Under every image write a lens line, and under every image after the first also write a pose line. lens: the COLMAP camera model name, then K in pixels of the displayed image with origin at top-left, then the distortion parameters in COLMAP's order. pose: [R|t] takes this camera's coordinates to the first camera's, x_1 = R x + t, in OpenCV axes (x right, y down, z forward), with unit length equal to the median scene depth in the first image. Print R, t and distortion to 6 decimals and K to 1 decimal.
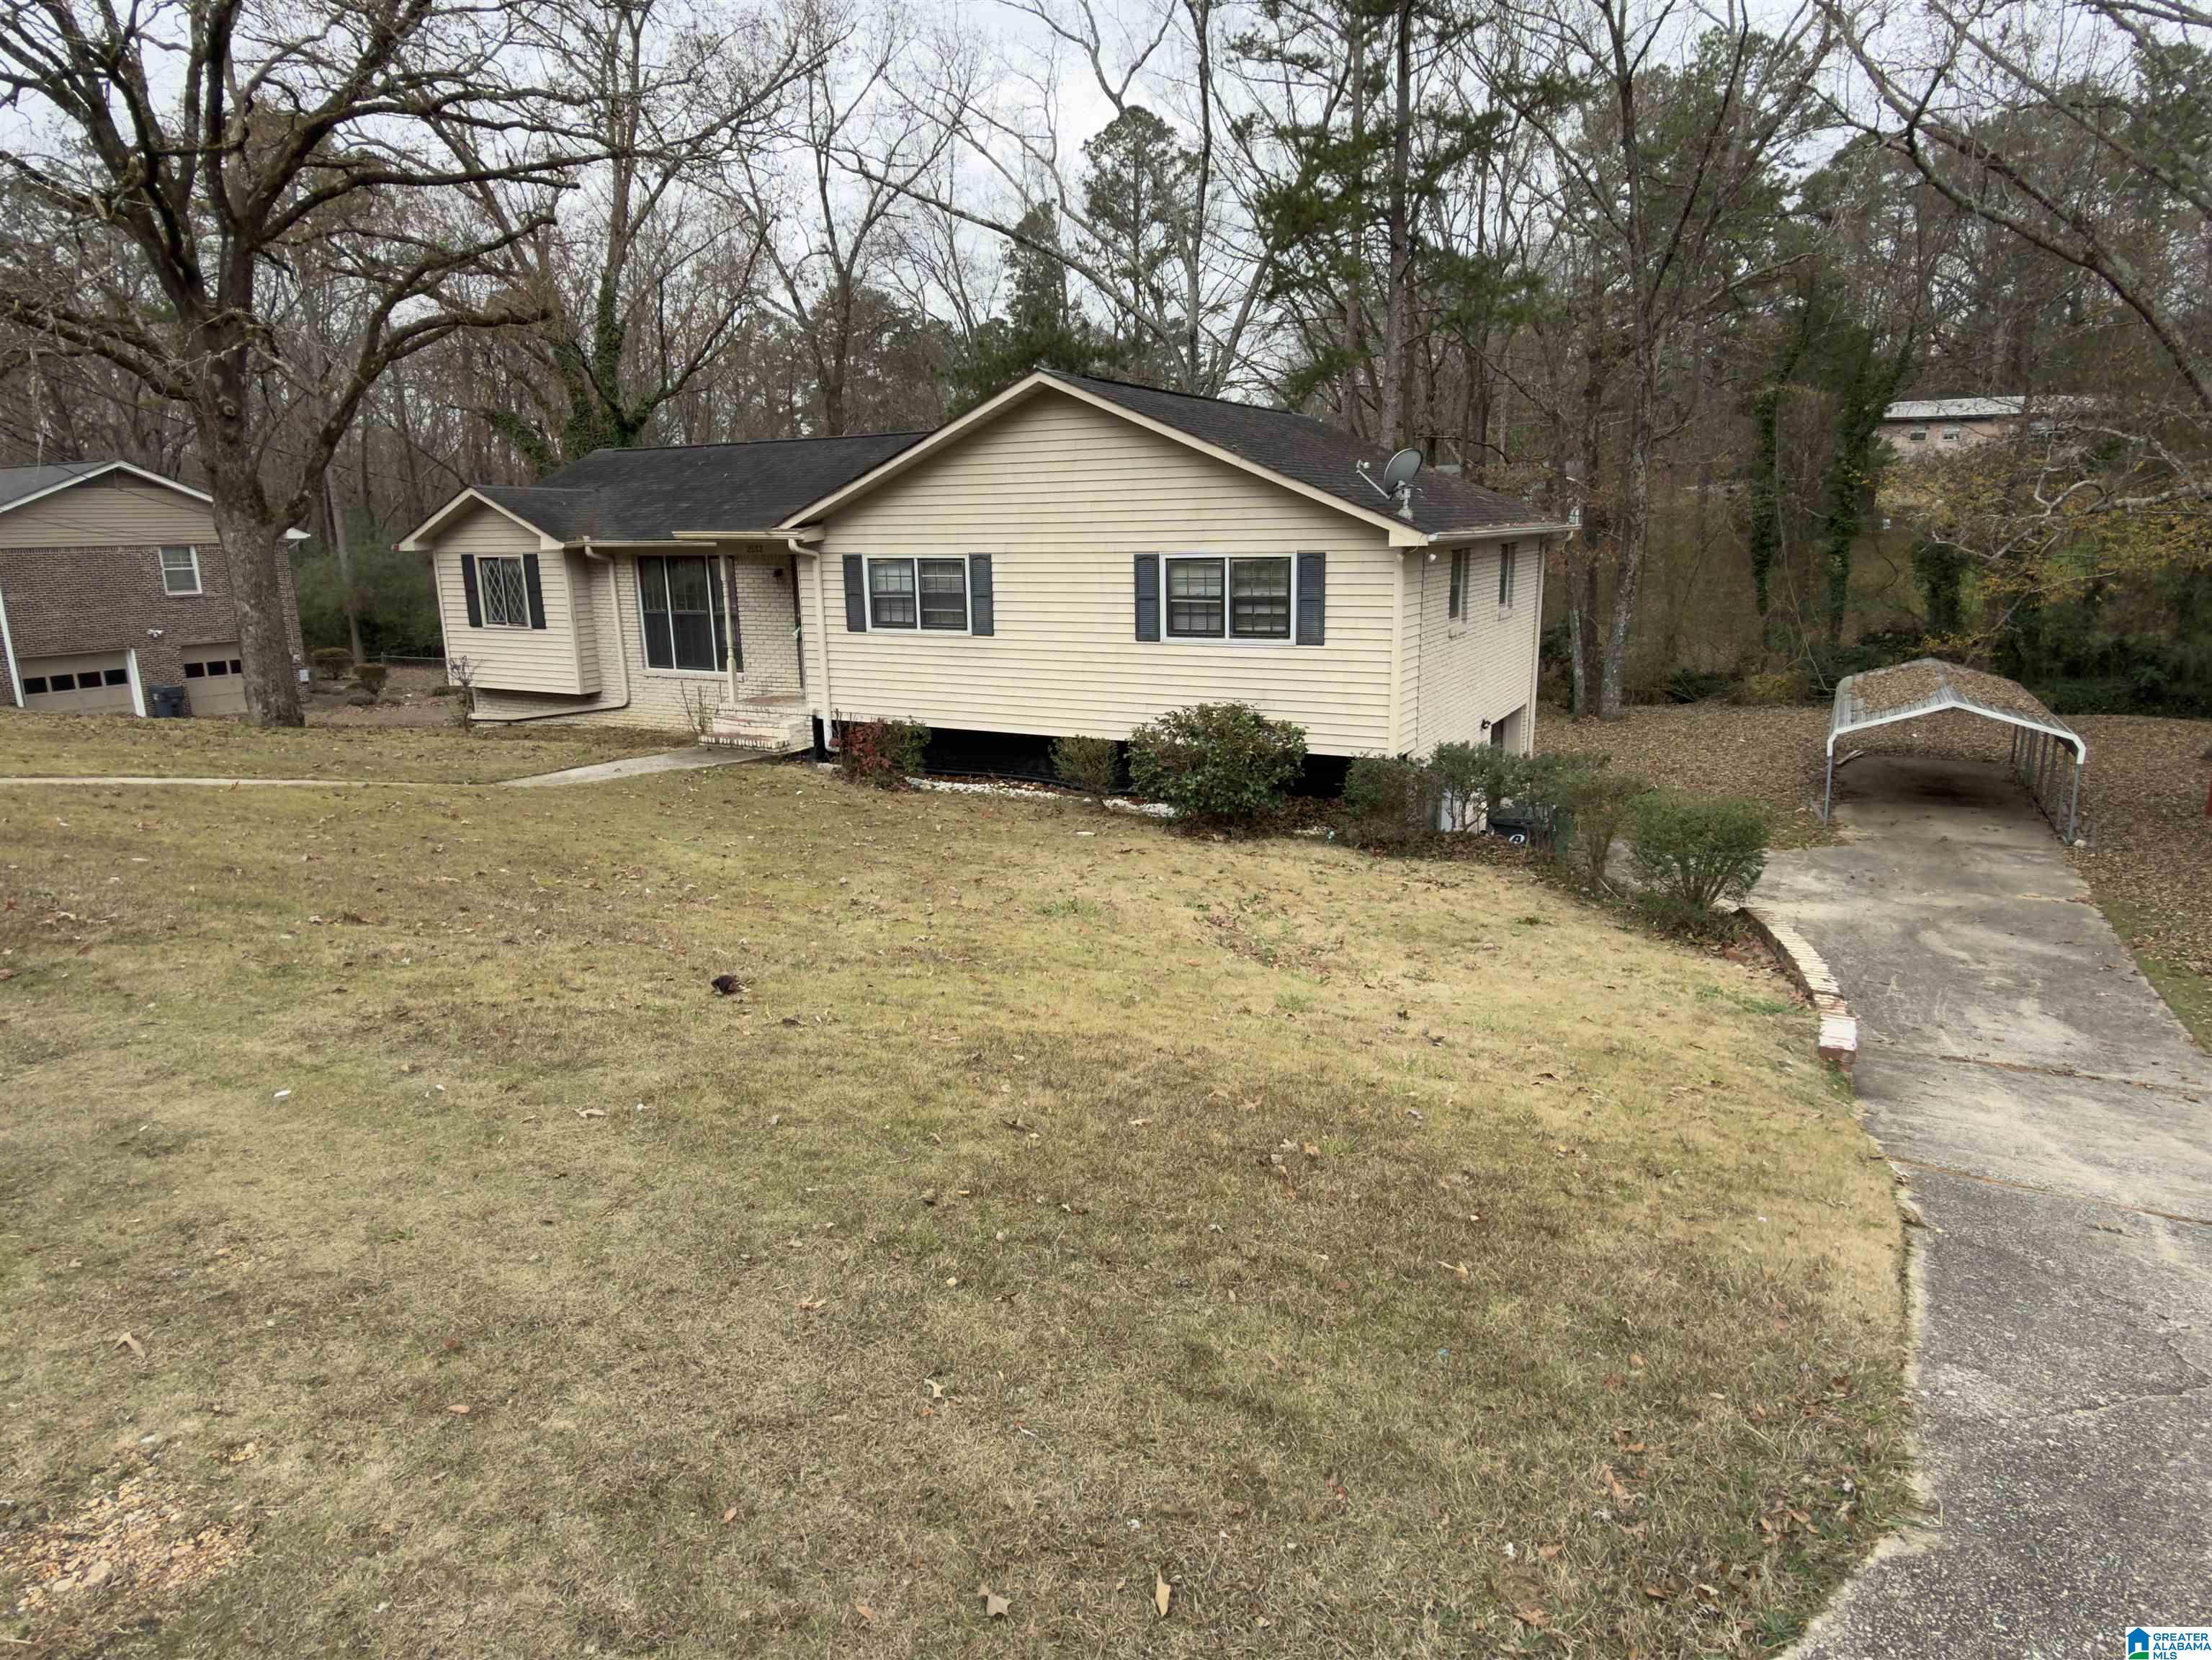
lens RADIAL K [[1338.8, 0, 1106.0], [0, 1338.8, 830.0], [0, 0, 1]] dist [-0.044284, 0.062739]
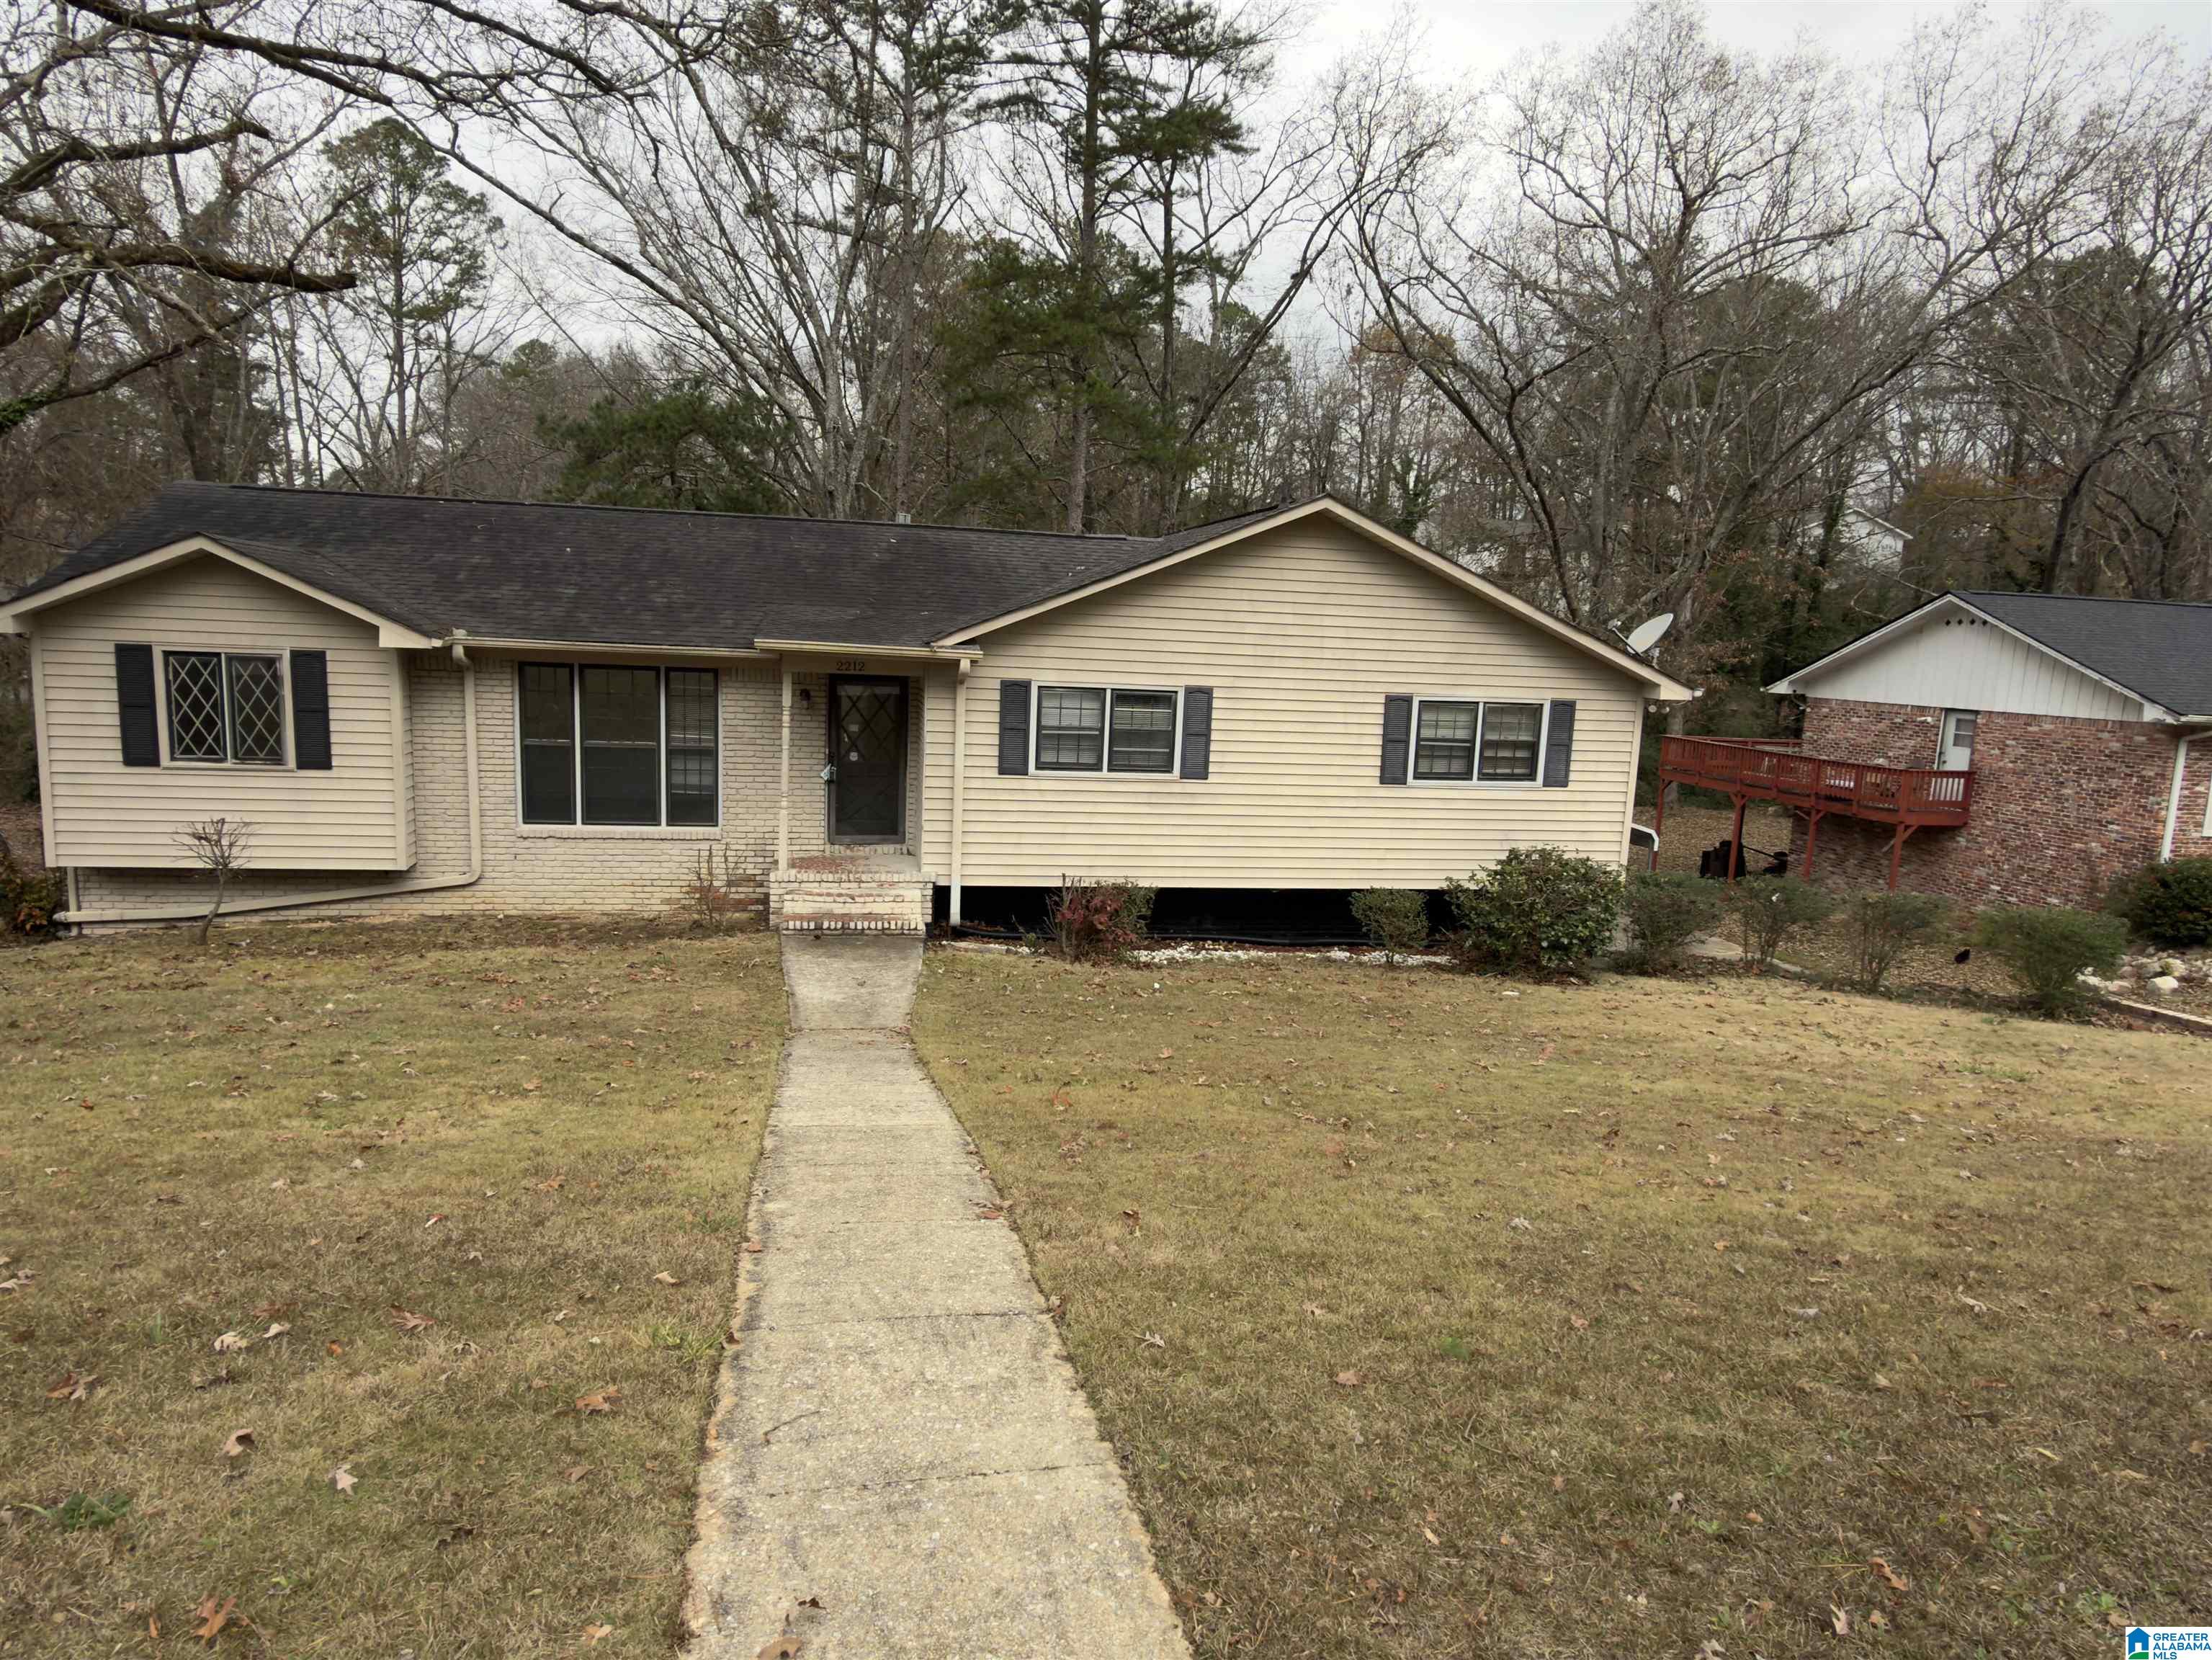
lens RADIAL K [[1338.8, 0, 1106.0], [0, 1338.8, 830.0], [0, 0, 1]] dist [-0.044284, 0.062739]
pose [[0.763876, -0.045962, 0.643725, -0.697128], [0.090478, 0.995236, -0.036307, -0.085730], [-0.638990, 0.085977, 0.764395, 0.371167]]
